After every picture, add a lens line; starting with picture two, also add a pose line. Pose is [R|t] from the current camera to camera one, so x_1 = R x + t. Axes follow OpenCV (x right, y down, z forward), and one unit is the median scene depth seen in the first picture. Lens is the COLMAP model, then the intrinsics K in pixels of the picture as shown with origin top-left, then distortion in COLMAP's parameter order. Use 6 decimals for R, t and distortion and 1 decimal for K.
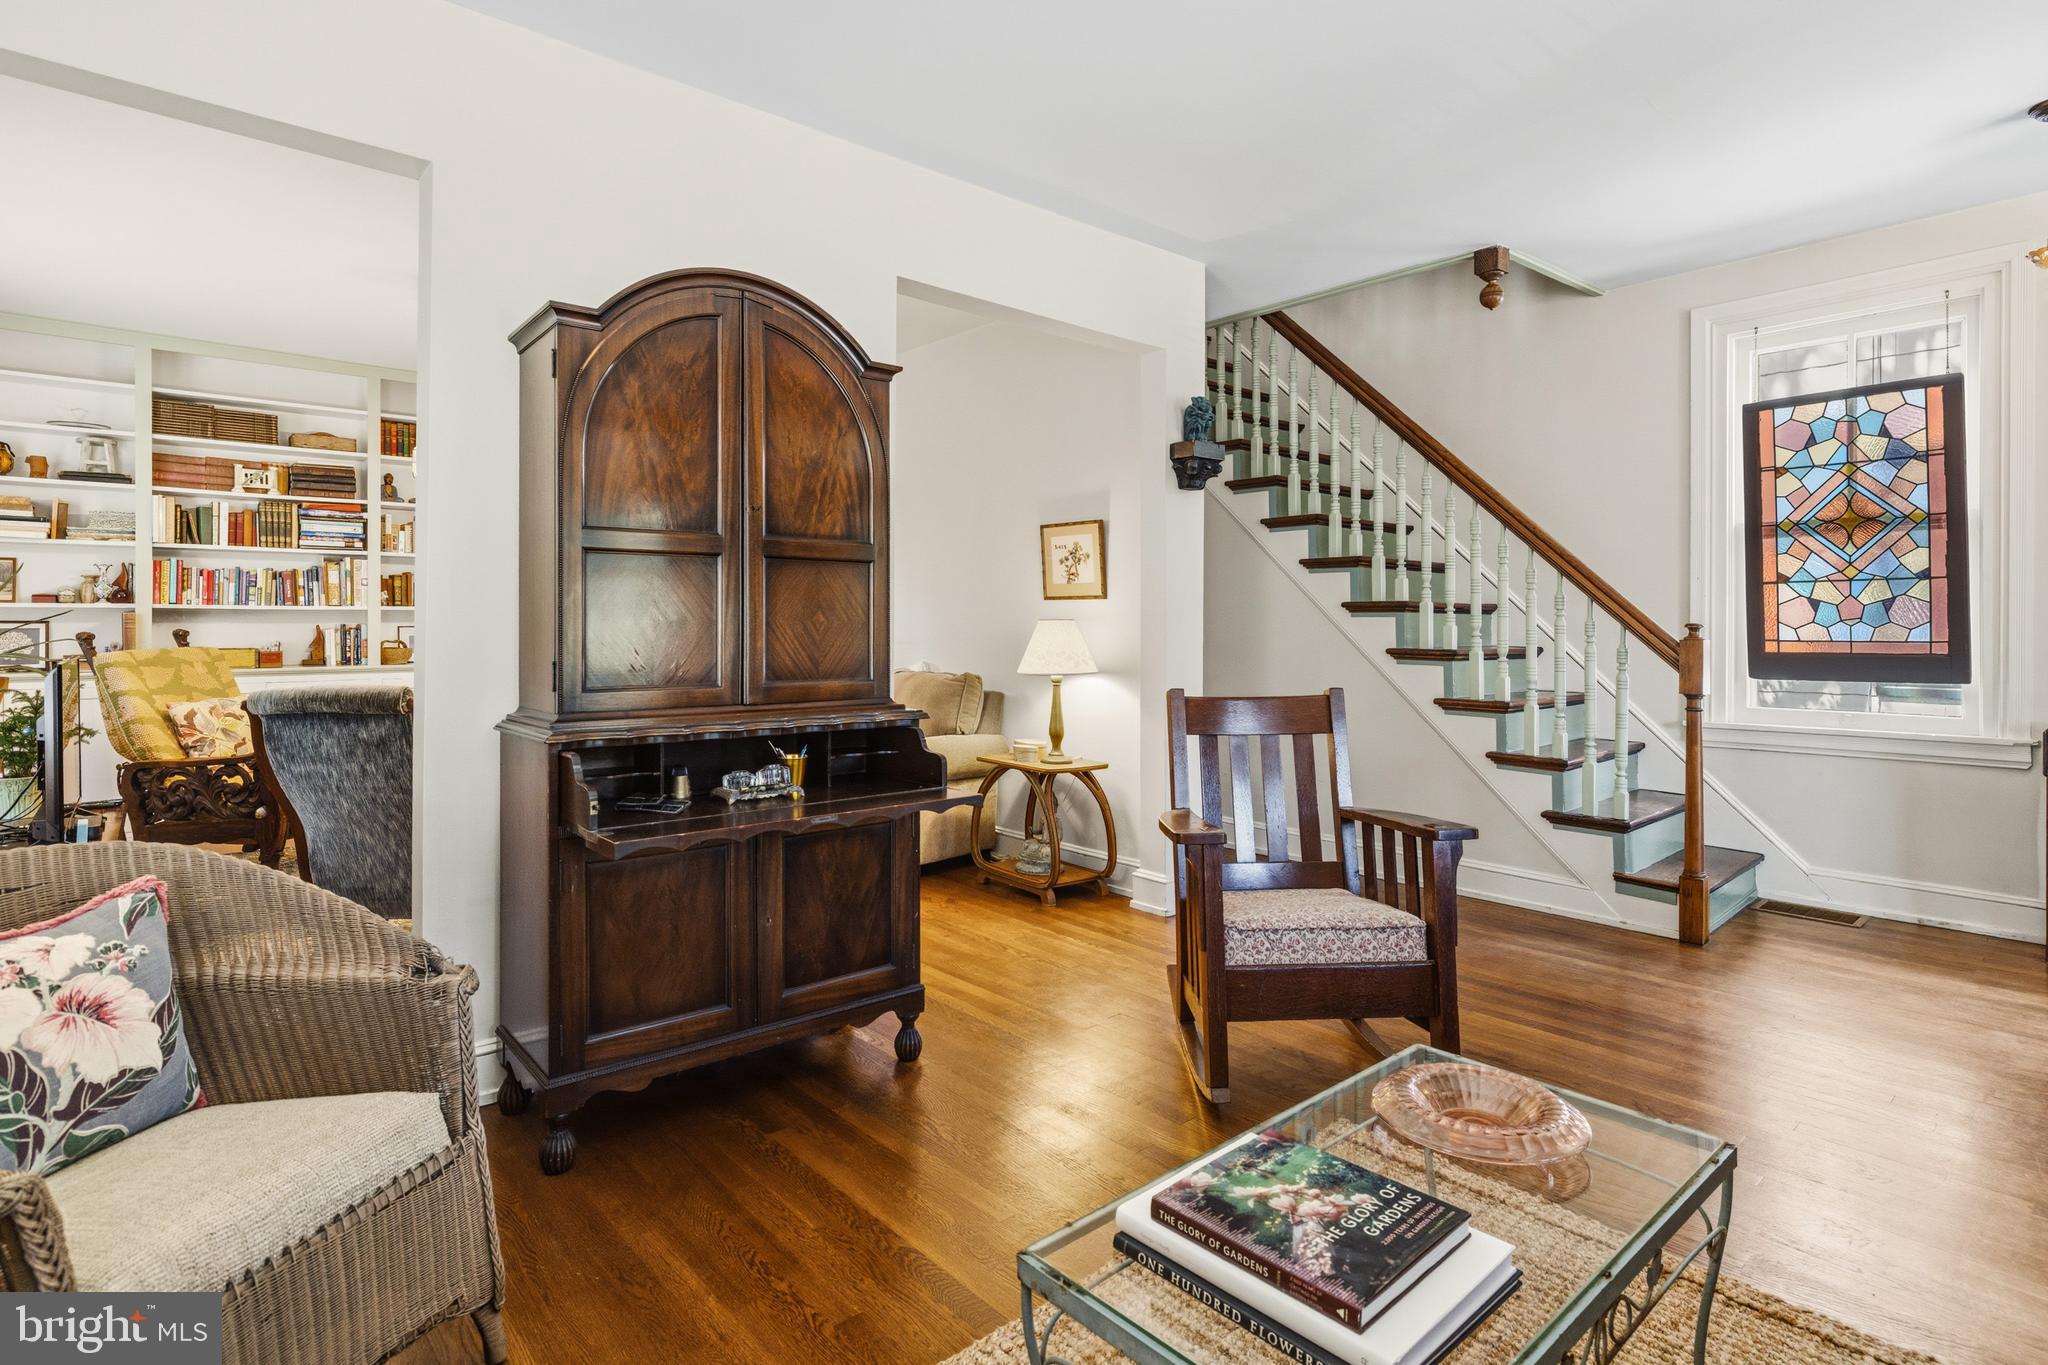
lens RADIAL K [[1027.8, 0, 1019.2], [0, 1027.8, 625.8], [0, 0, 1]] dist [-0.000398, -0.000336]
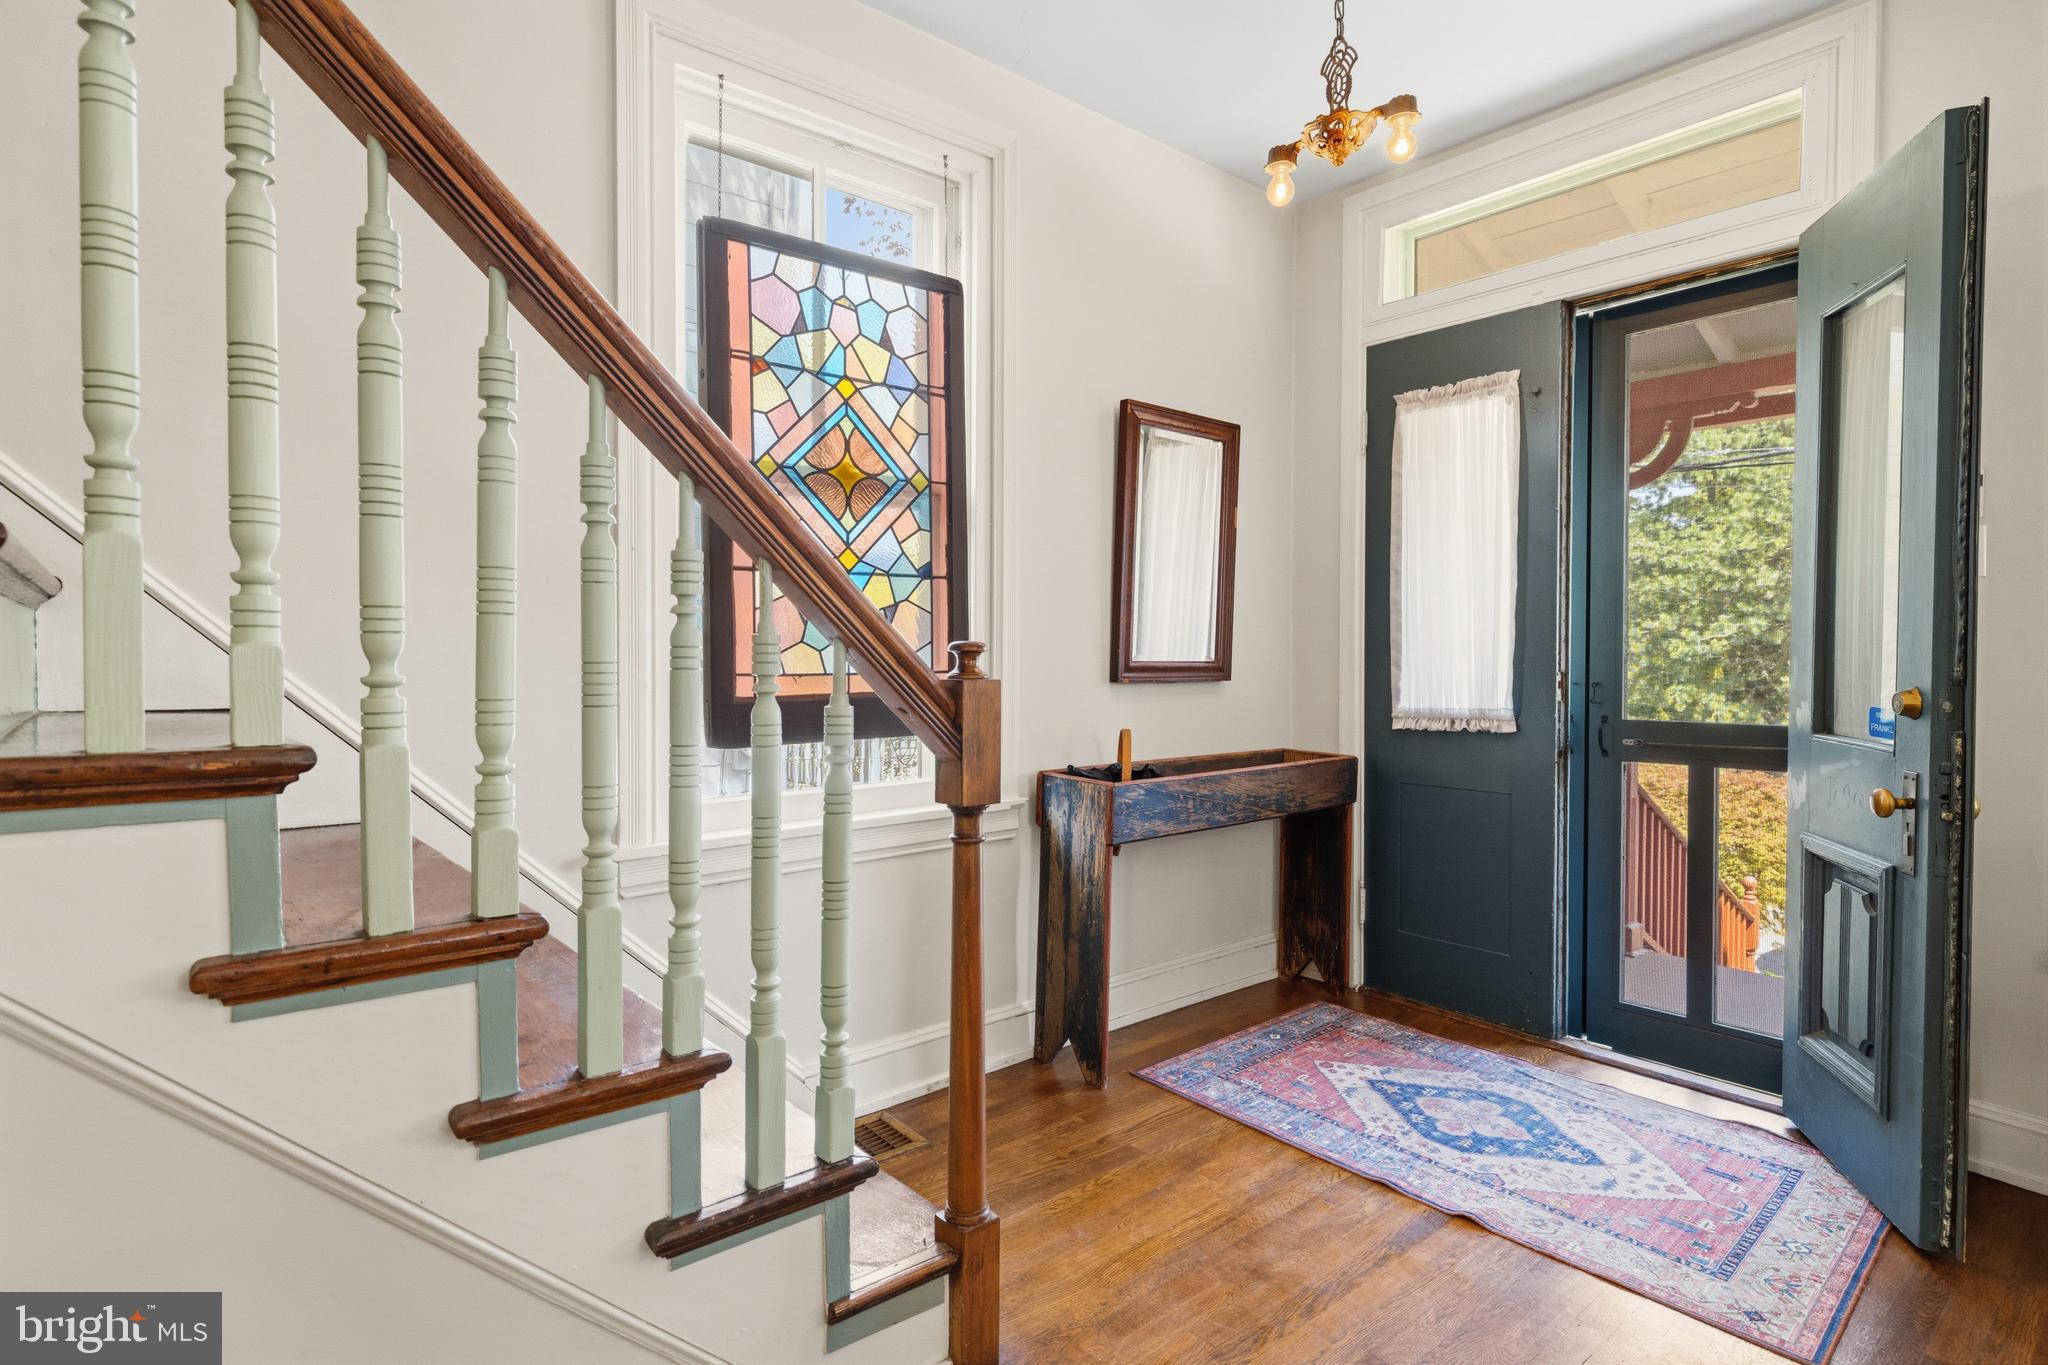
lens RADIAL K [[1027.8, 0, 1012.4], [0, 1027.8, 674.2], [0, 0, 1]] dist [-0.000398, -0.000336]
pose [[0.032130, -0.024704, 0.999178, 0.153849], [0.000173, 0.999695, 0.024711, 0.000088], [-0.999484, -0.000621, 0.032125, 0.660792]]
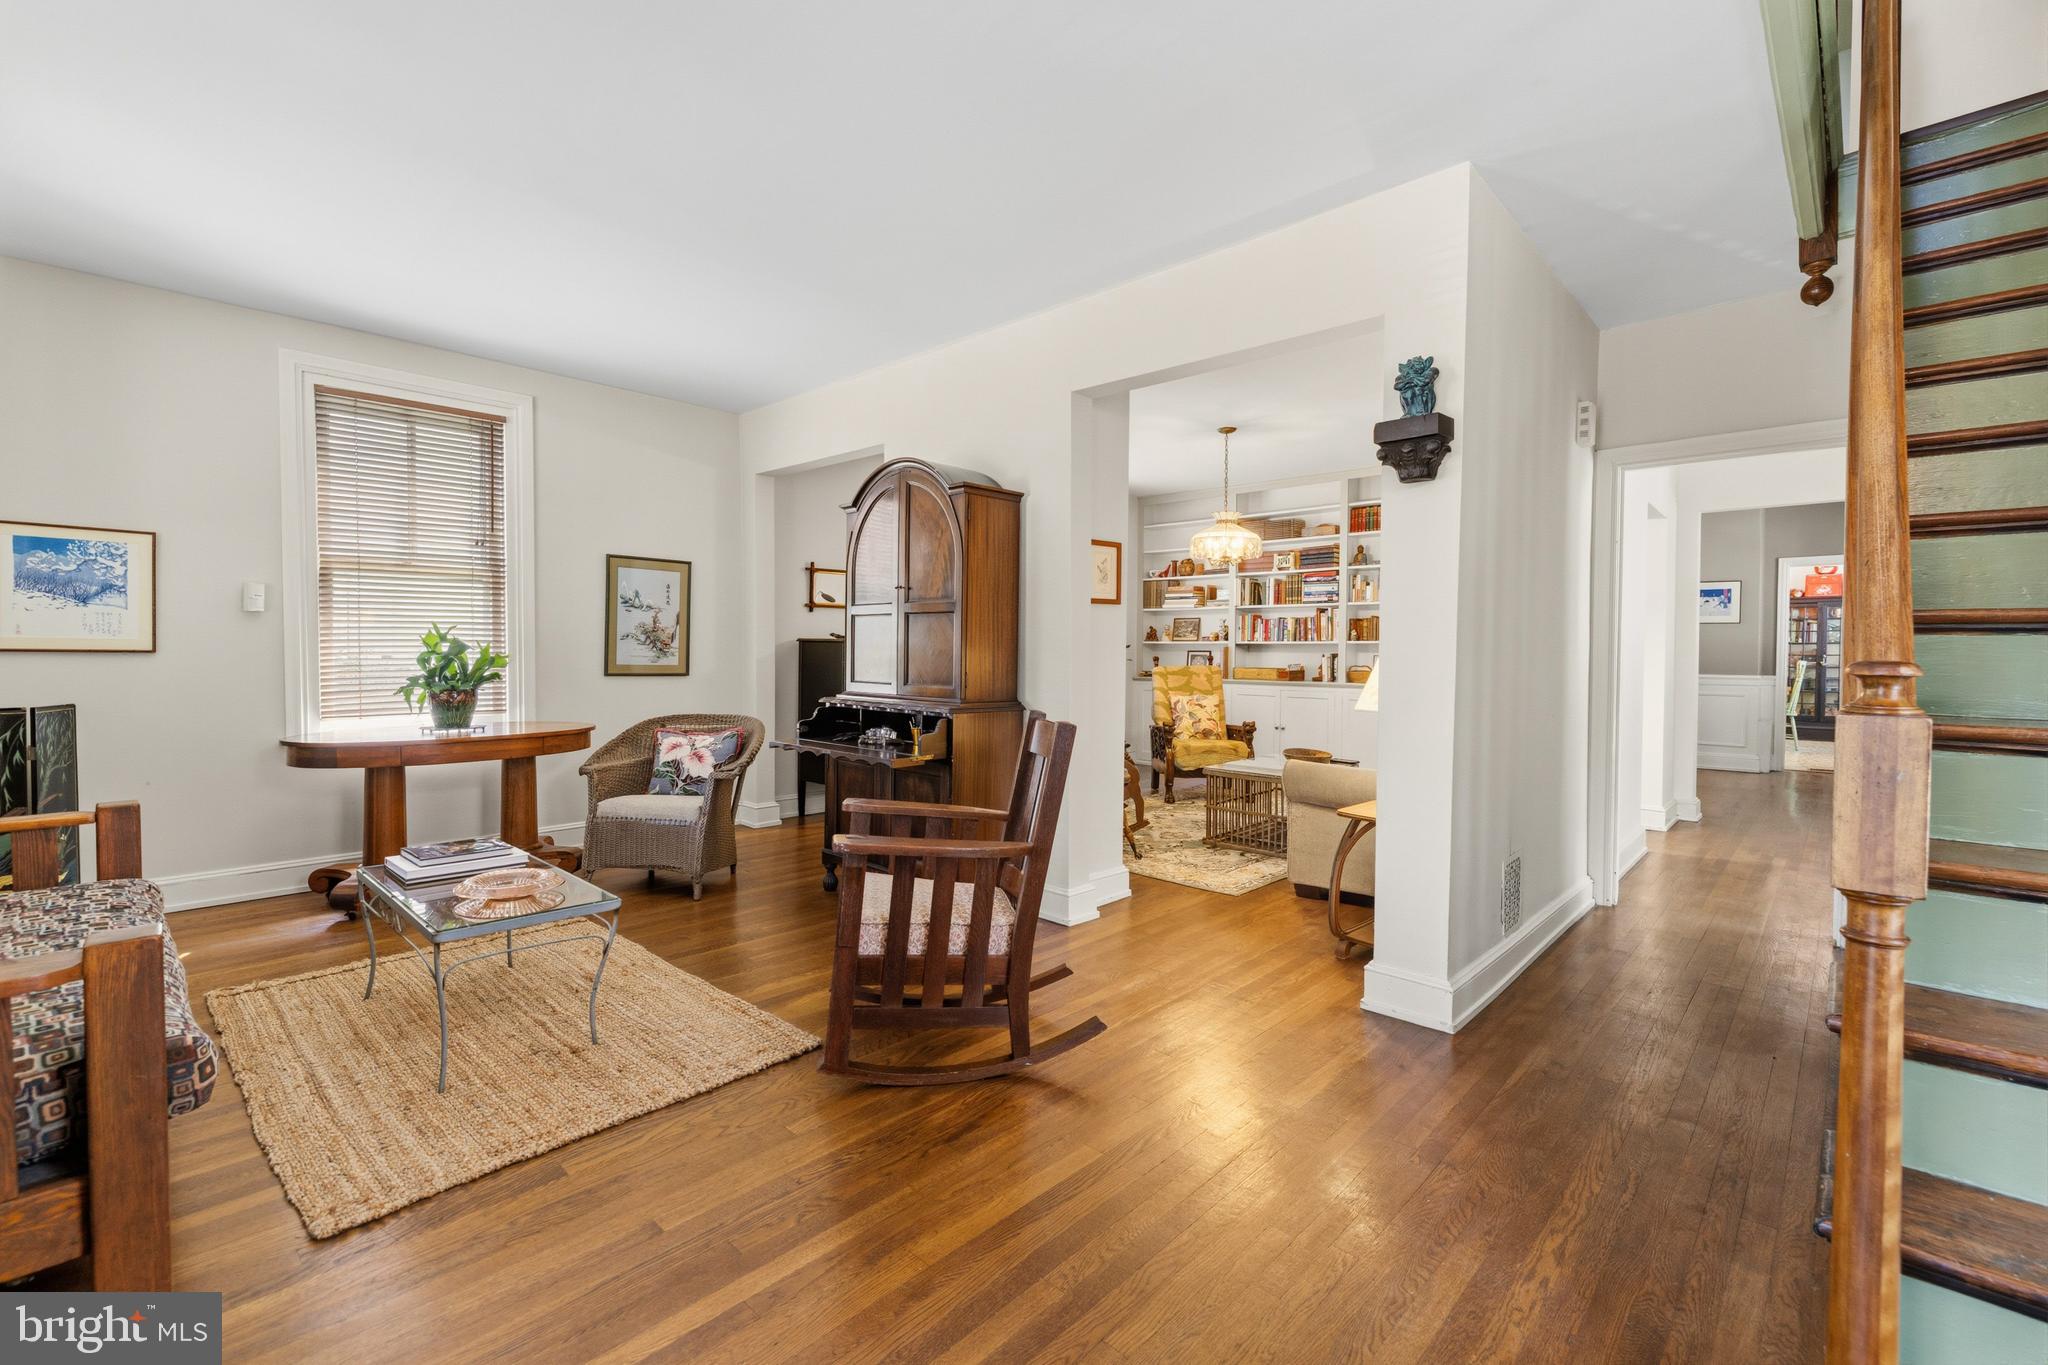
lens RADIAL K [[901.2, 0, 1040.9], [0, 901.2, 677.5], [0, 0, 1]] dist [0.004172, 0.000025]
pose [[0.118270, 0.031457, -0.992483, 0.605808], [-0.010648, 0.999481, 0.030410, -0.002249], [0.992924, 0.006971, 0.118543, 0.471191]]
